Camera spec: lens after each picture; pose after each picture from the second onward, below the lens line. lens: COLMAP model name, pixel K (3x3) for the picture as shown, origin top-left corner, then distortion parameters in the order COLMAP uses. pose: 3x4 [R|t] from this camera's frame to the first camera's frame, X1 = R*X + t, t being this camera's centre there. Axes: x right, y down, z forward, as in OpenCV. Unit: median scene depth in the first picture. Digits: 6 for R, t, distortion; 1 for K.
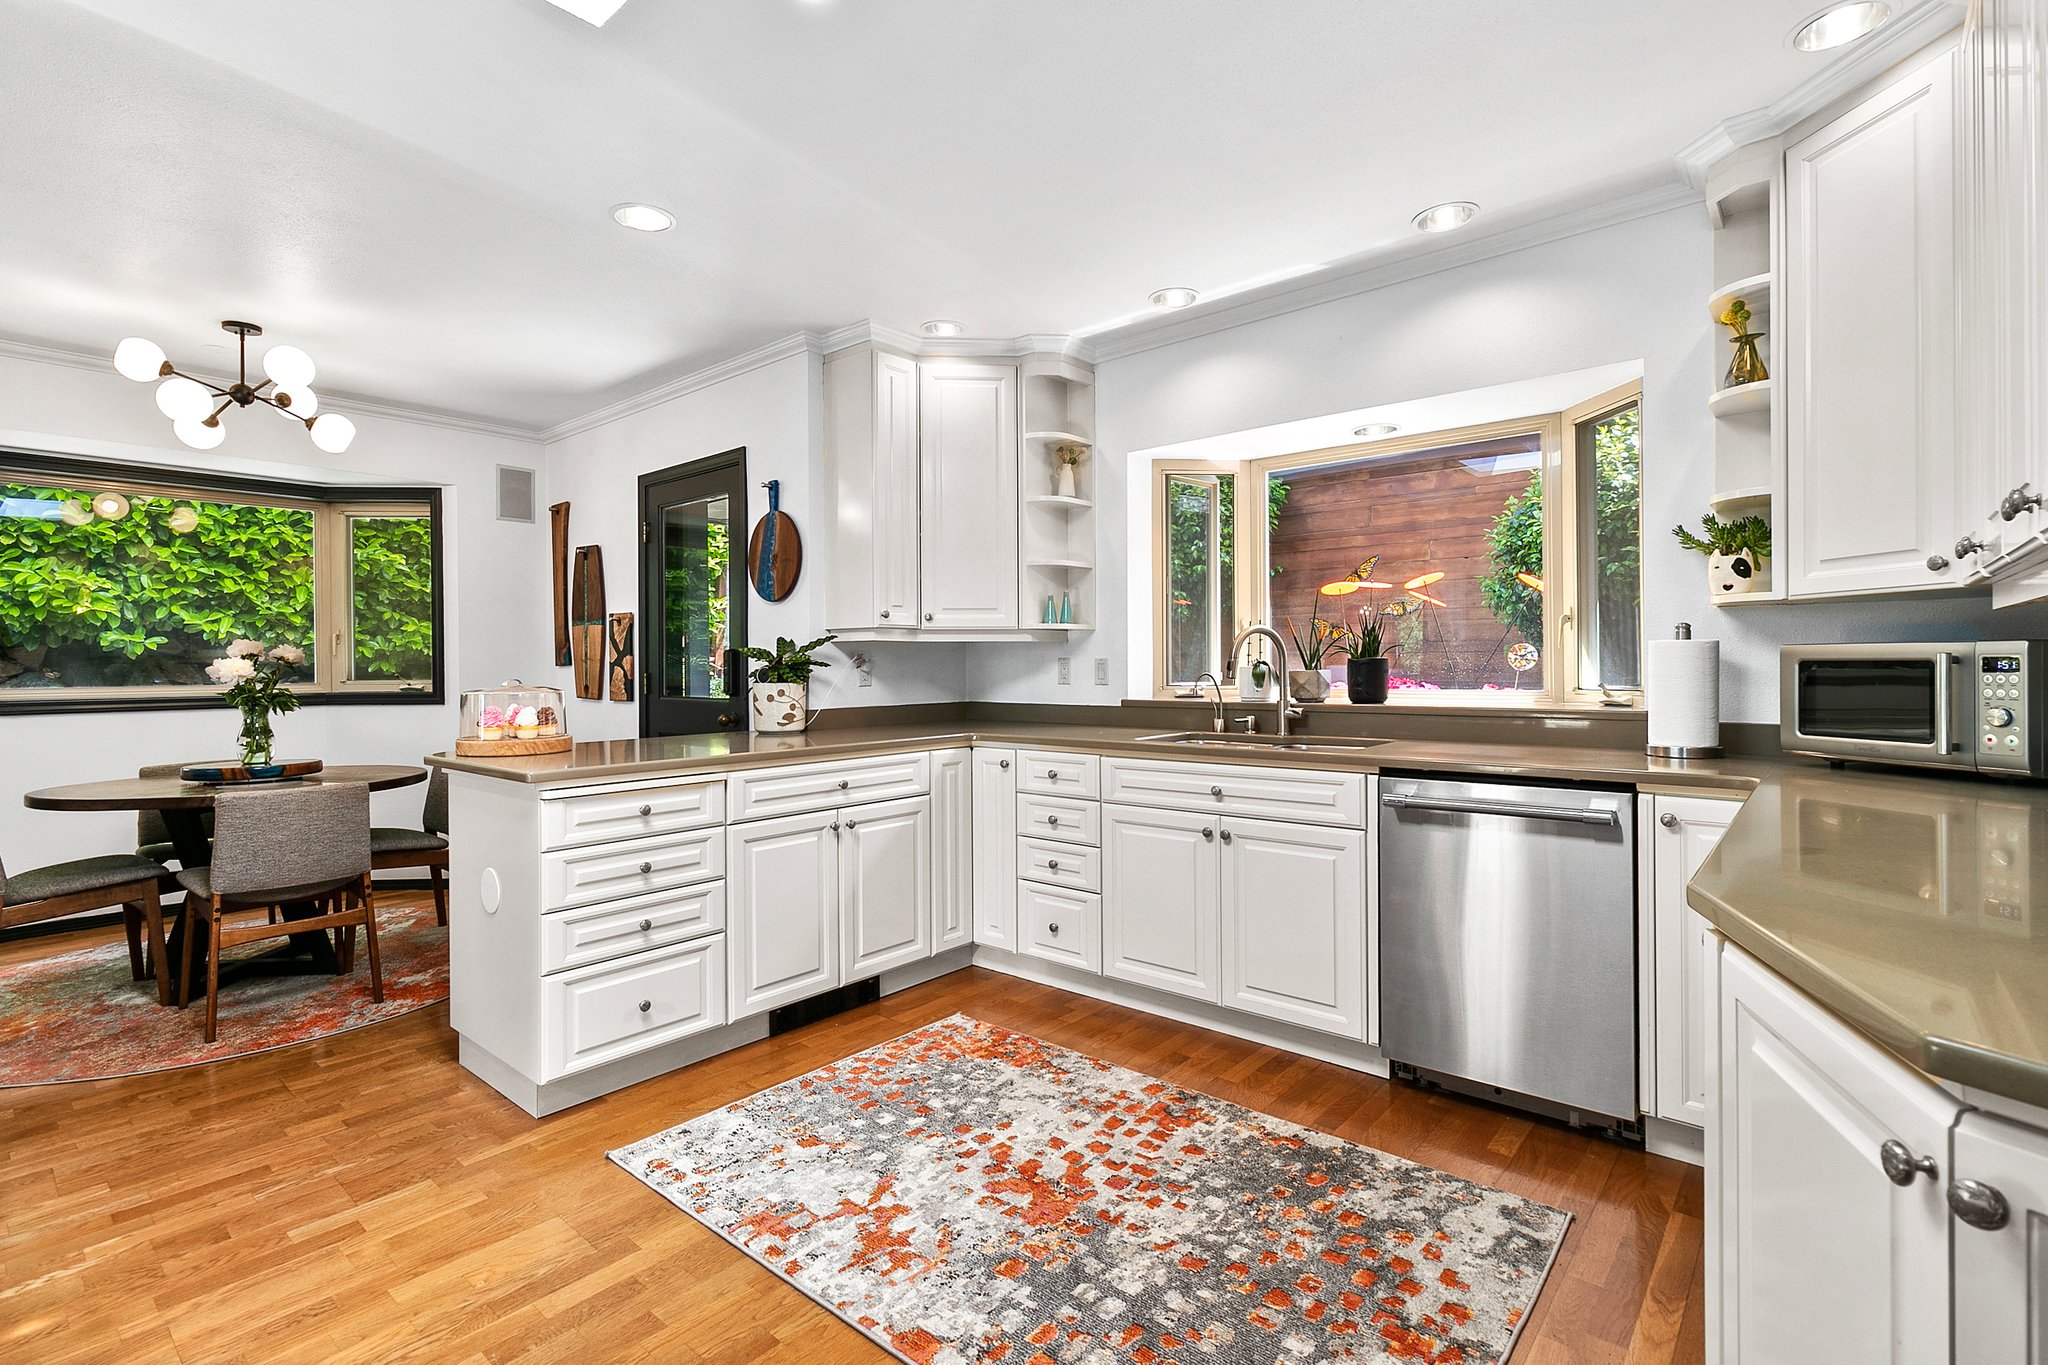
lens RADIAL K [[953.0, 0, 1025.3], [0, 953.0, 660.3], [0, 0, 1]] dist [0.000290, 0.000506]
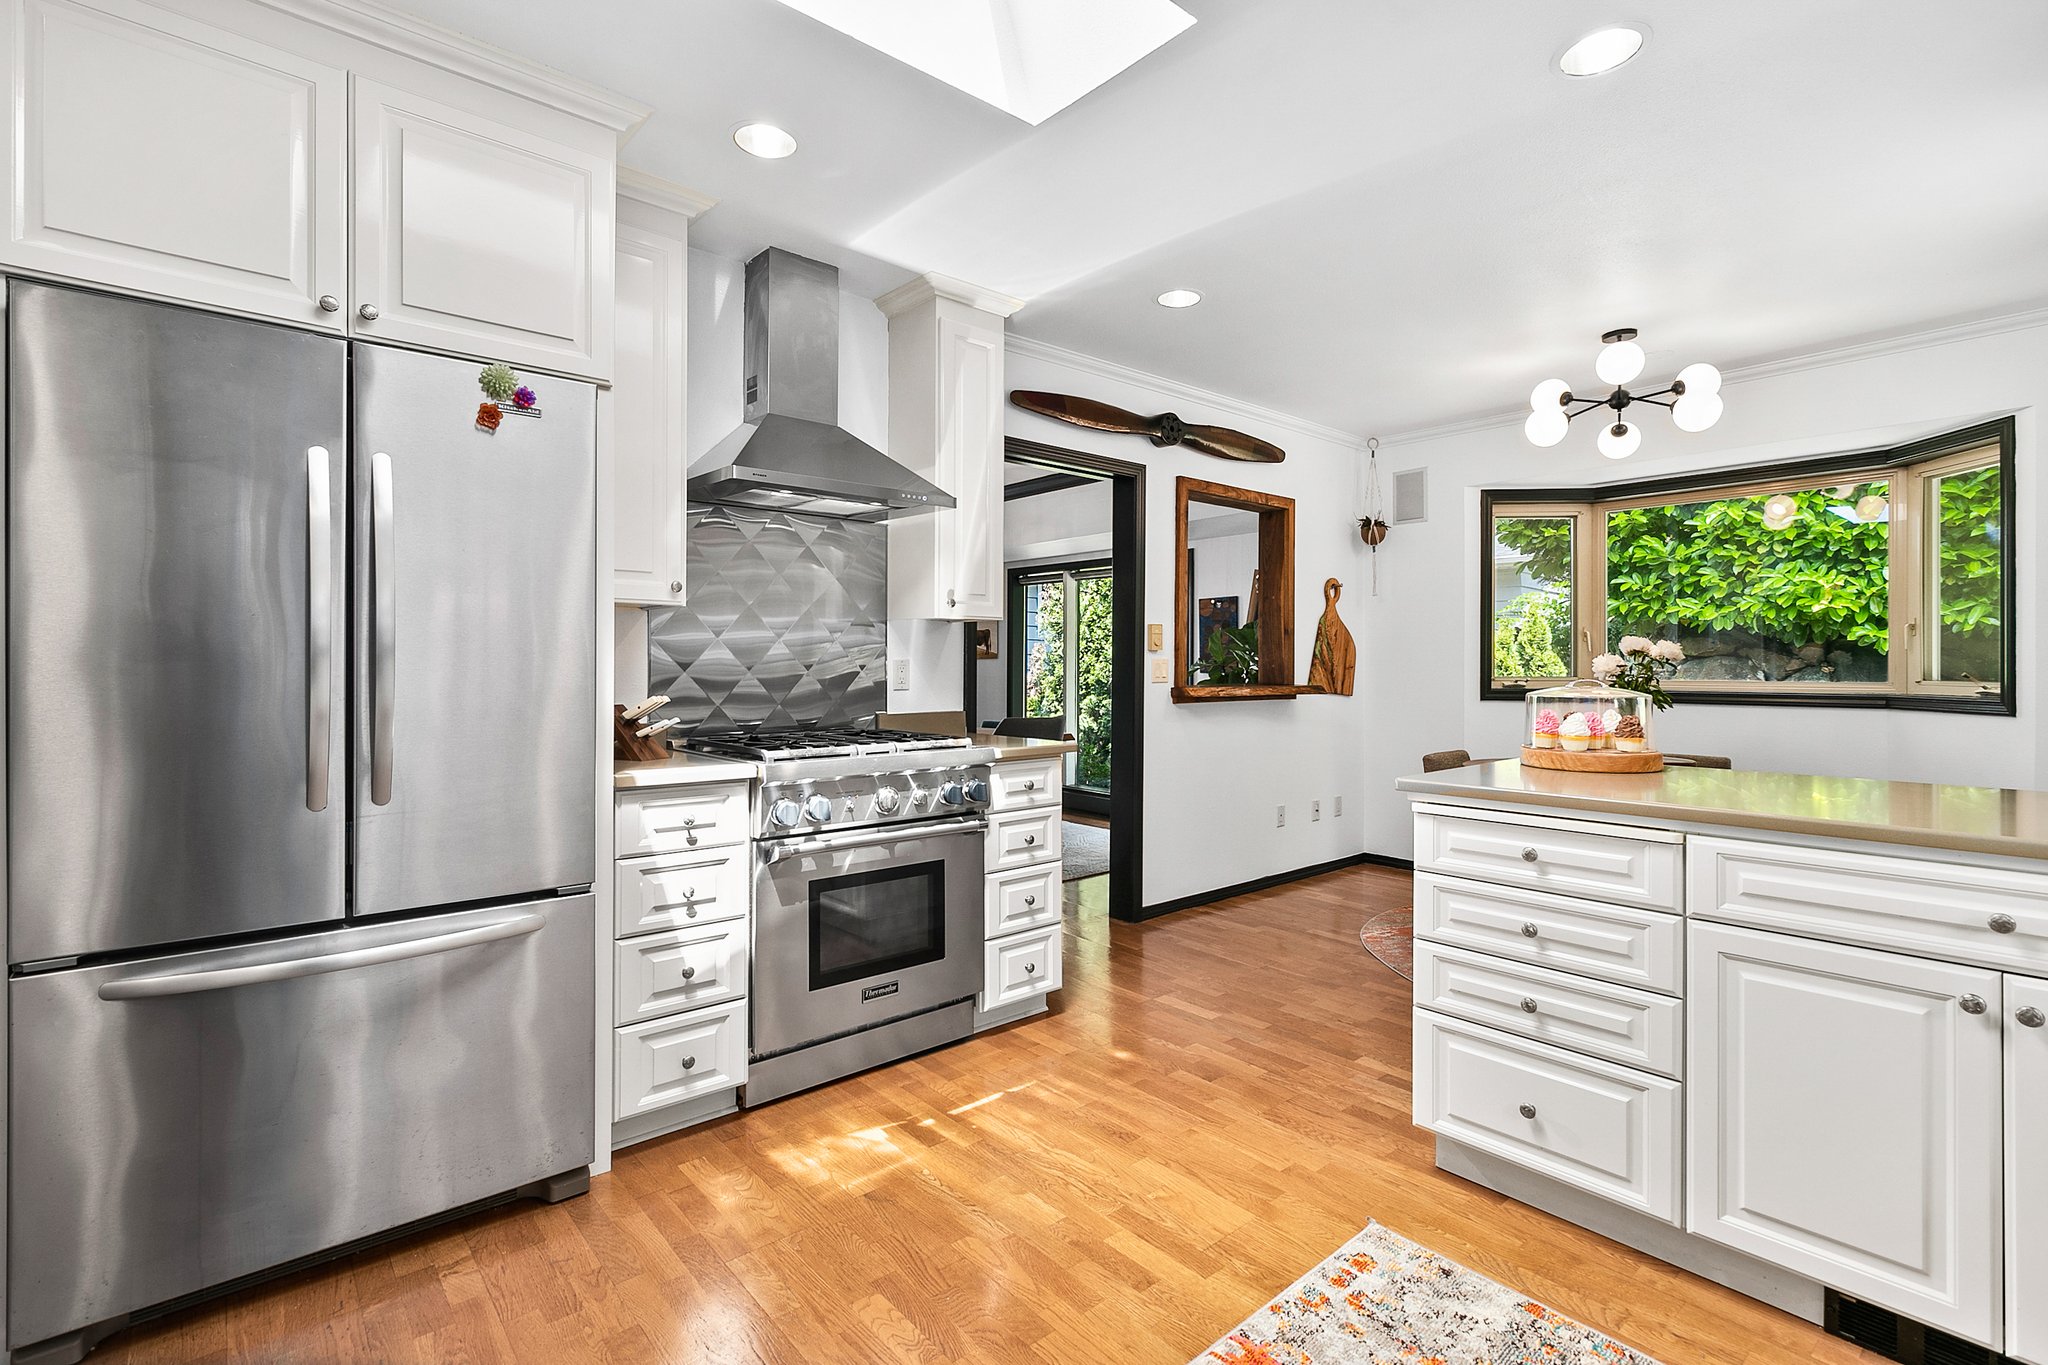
lens RADIAL K [[953.0, 0, 1025.3], [0, 953.0, 660.3], [0, 0, 1]] dist [0.000290, 0.000506]
pose [[-0.164089, 0.002067, -0.986443, 0.277924], [0.004477, 0.999989, 0.001350, -0.000564], [0.986435, -0.004195, -0.164097, 0.484261]]
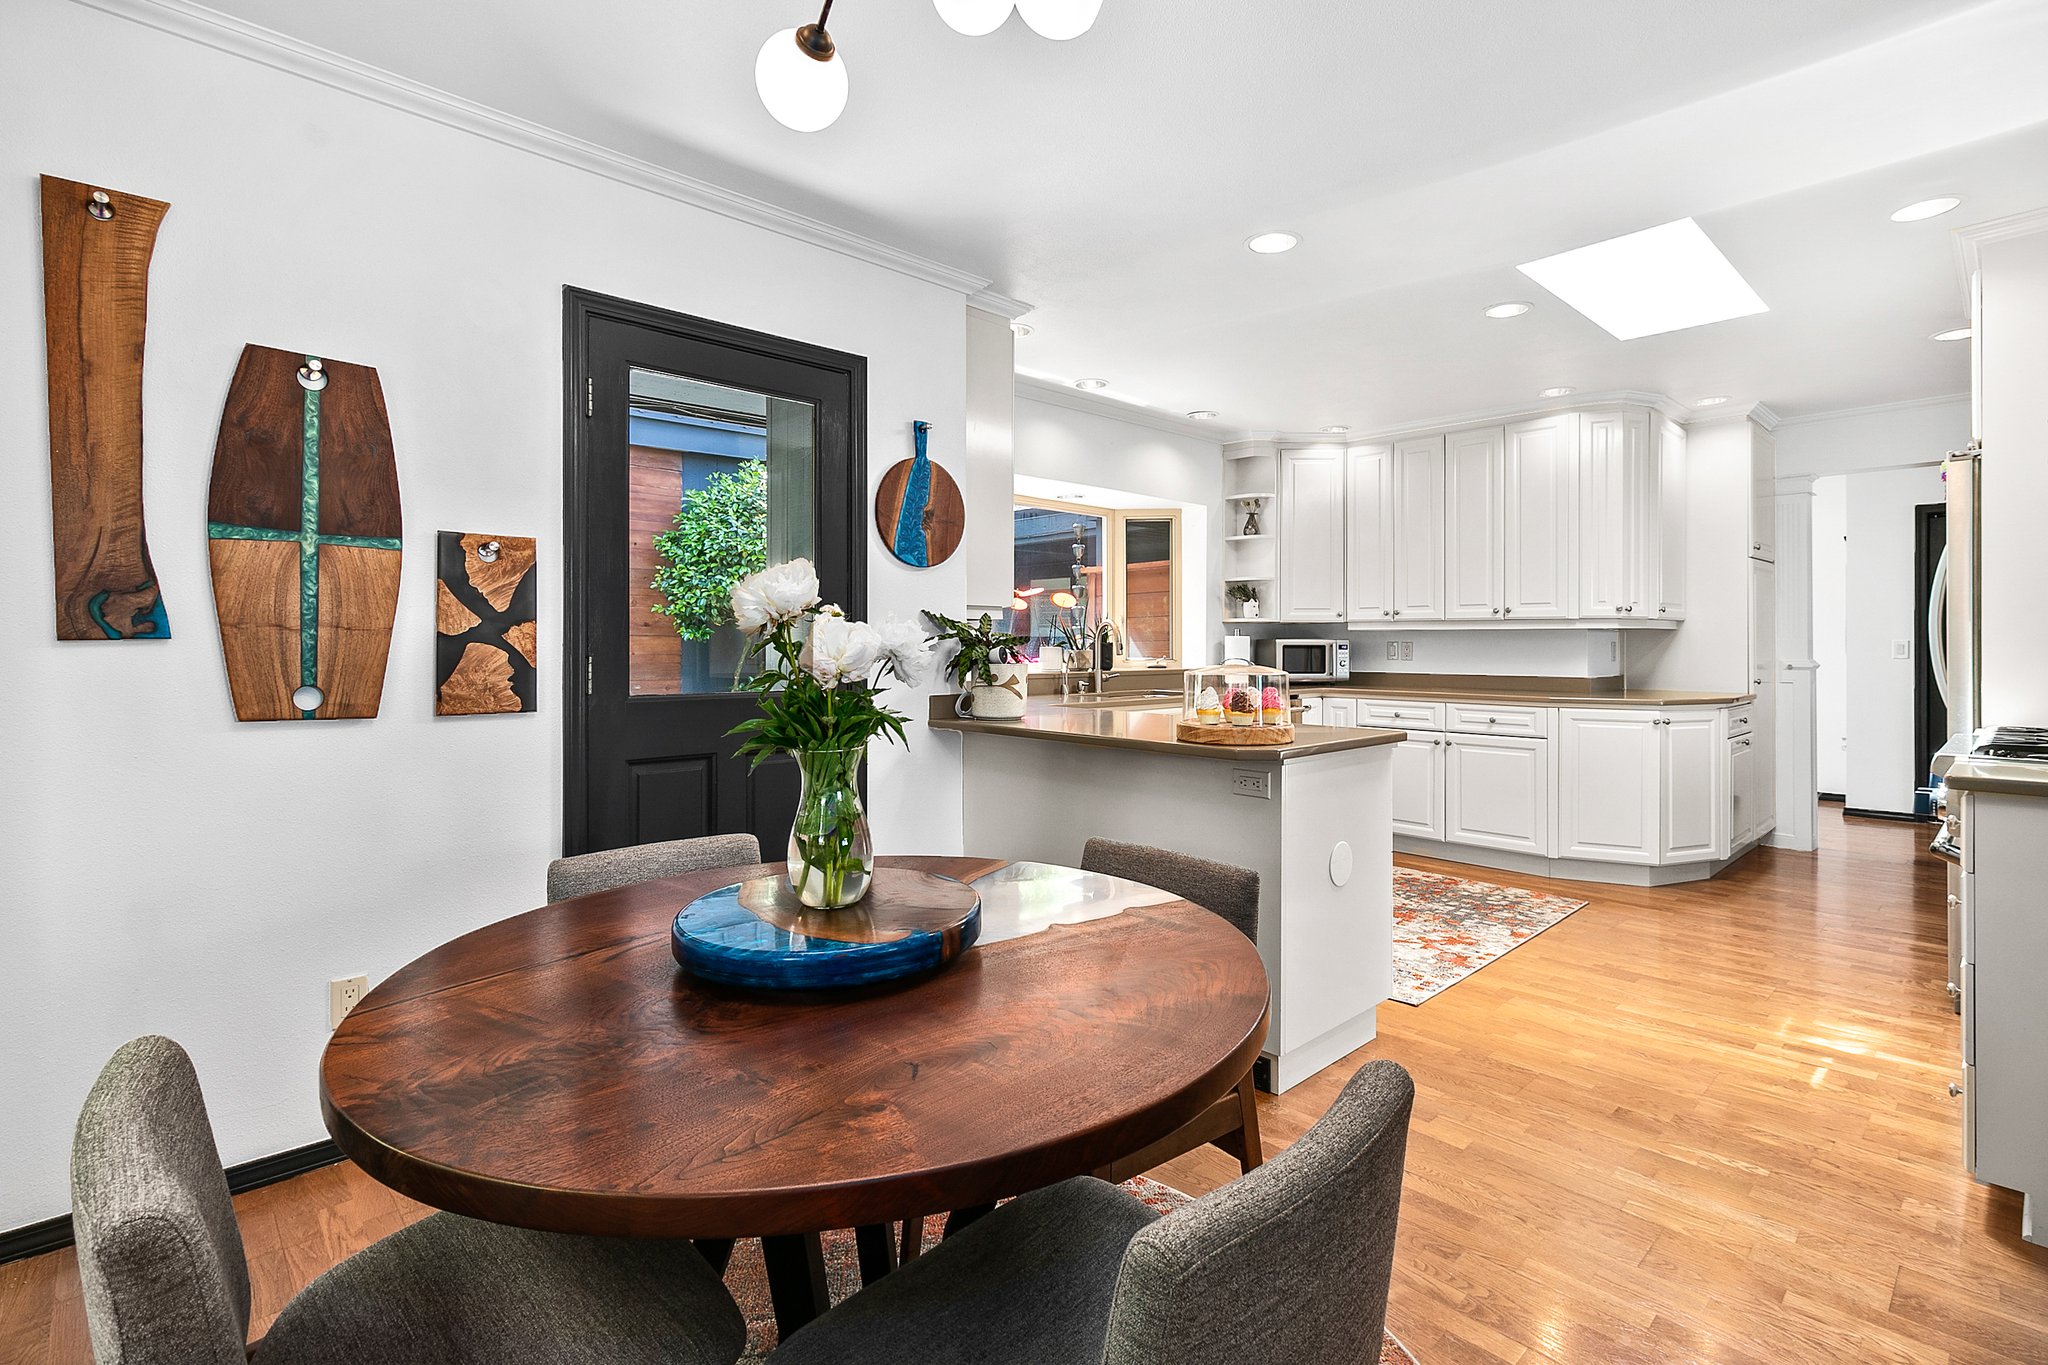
lens RADIAL K [[949.0, 0, 1018.9], [0, 949.0, 651.8], [0, 0, 1]] dist [0.000704, 0.000068]
pose [[0.114484, -0.002936, 0.993421, -1.080132], [-0.008603, 0.999955, 0.003946, 0.008200], [-0.993388, -0.008998, 0.114454, 0.825013]]
